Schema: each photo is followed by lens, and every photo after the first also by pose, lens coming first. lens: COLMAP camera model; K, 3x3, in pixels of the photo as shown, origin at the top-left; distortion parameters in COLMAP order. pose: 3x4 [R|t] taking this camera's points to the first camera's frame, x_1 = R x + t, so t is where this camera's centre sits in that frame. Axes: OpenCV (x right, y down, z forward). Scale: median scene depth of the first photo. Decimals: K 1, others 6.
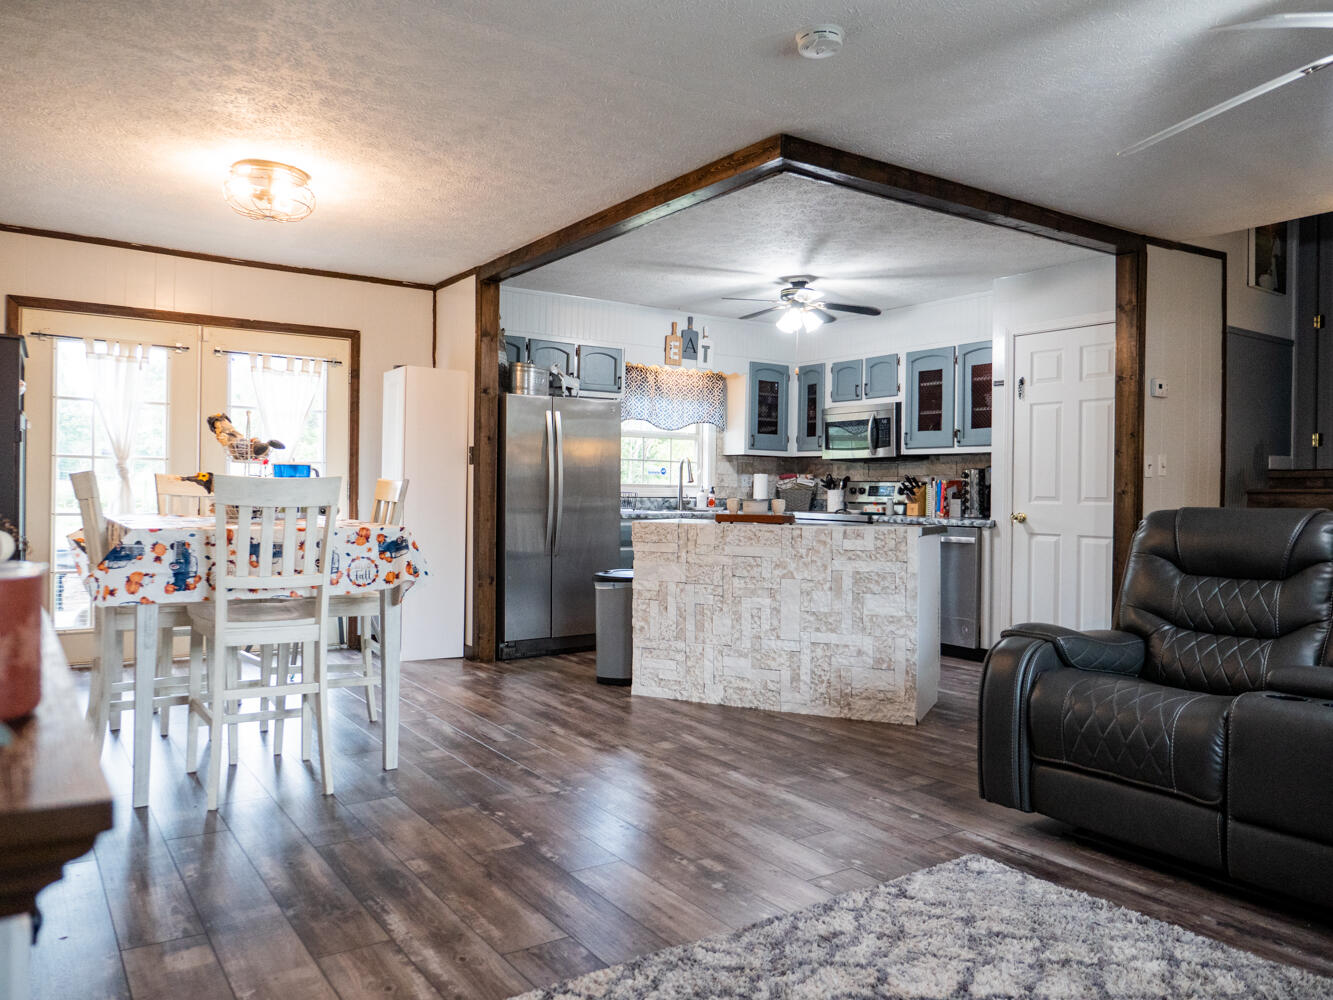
lens RADIAL K [[958.6, 0, 662.6], [0, 958.6, 502.0], [0, 0, 1]] dist [-0.026465, 0.017495]
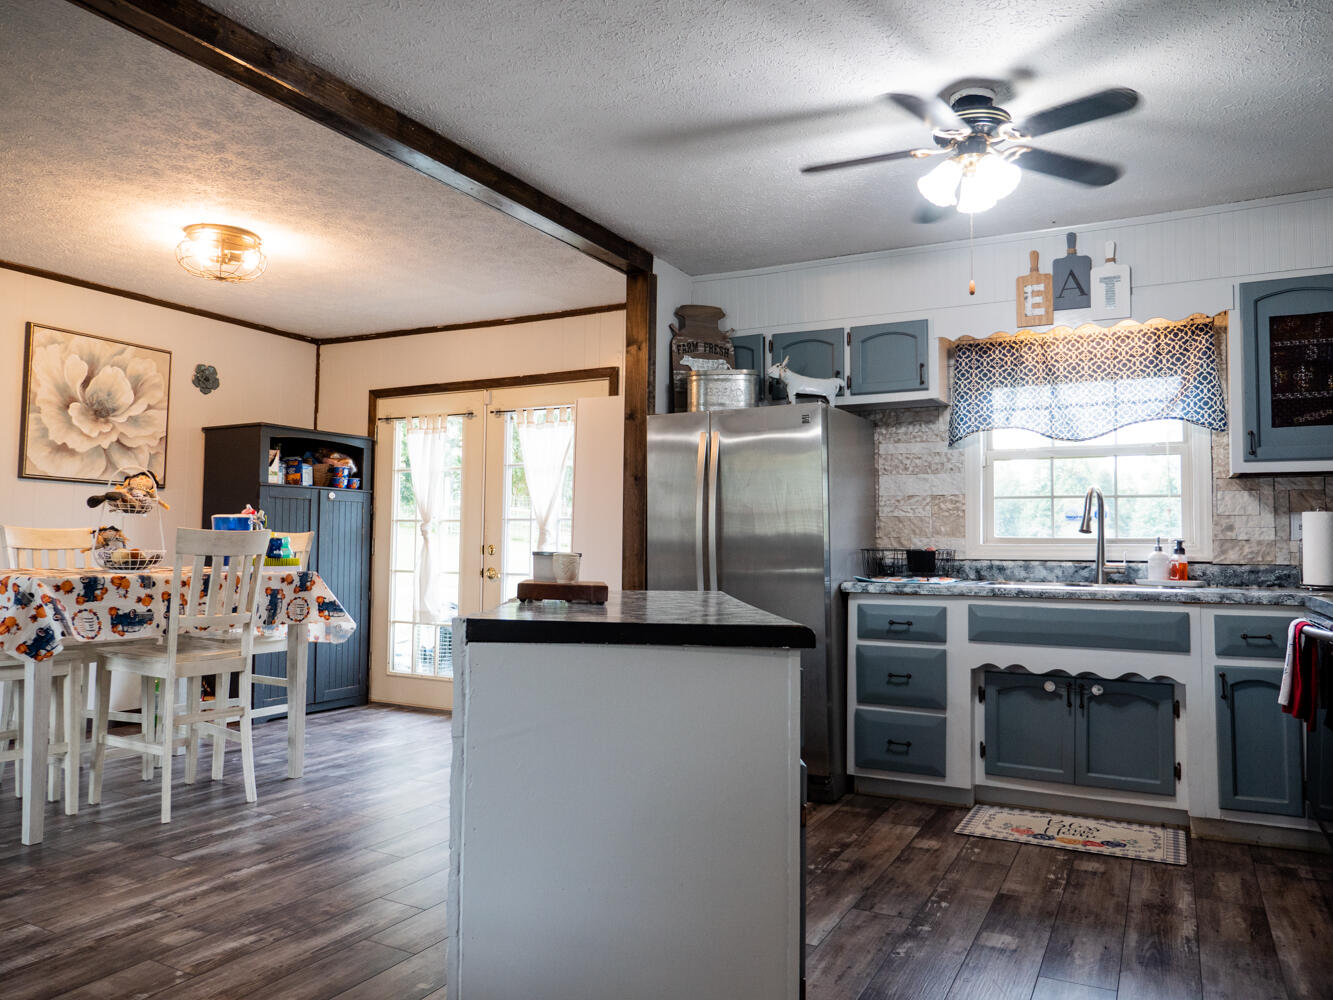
lens RADIAL K [[958.6, 0, 661.2], [0, 958.6, 497.7], [0, 0, 1]] dist [-0.026465, 0.017495]
pose [[0.460307, -0.058305, -0.885843, 0.520170], [-0.016423, 0.997111, -0.074163, 0.005011], [0.887608, 0.048686, 0.458019, 0.709143]]
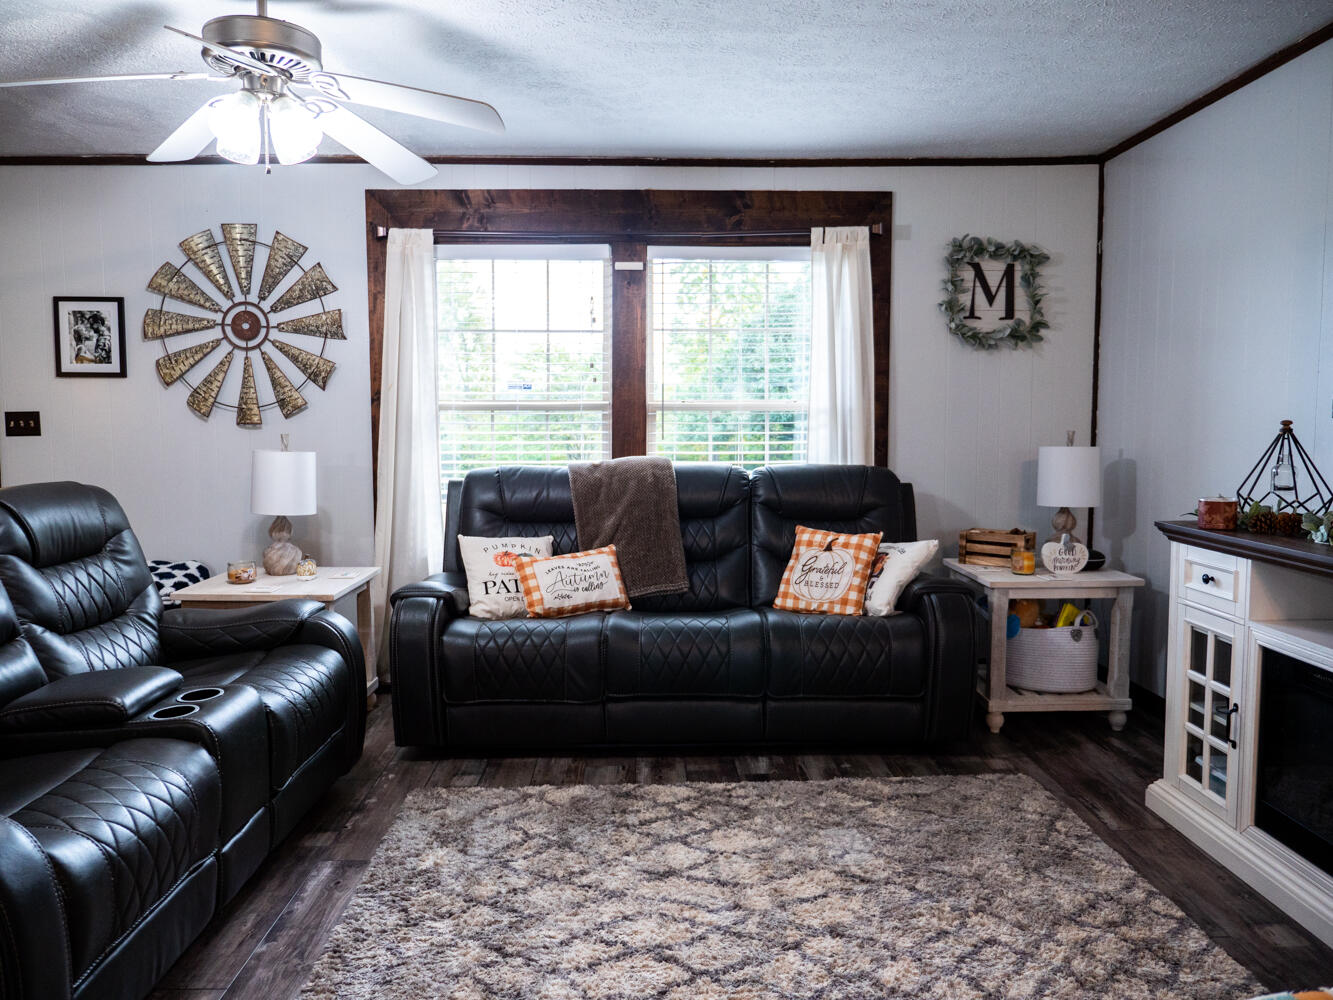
lens RADIAL K [[958.6, 0, 662.9], [0, 958.6, 500.3], [0, 0, 1]] dist [-0.026465, 0.017495]
pose [[-0.831822, -0.059790, 0.551813, -0.106354], [-0.004840, 0.994925, 0.100505, -0.041986], [-0.555022, 0.080931, -0.827890, 0.662959]]
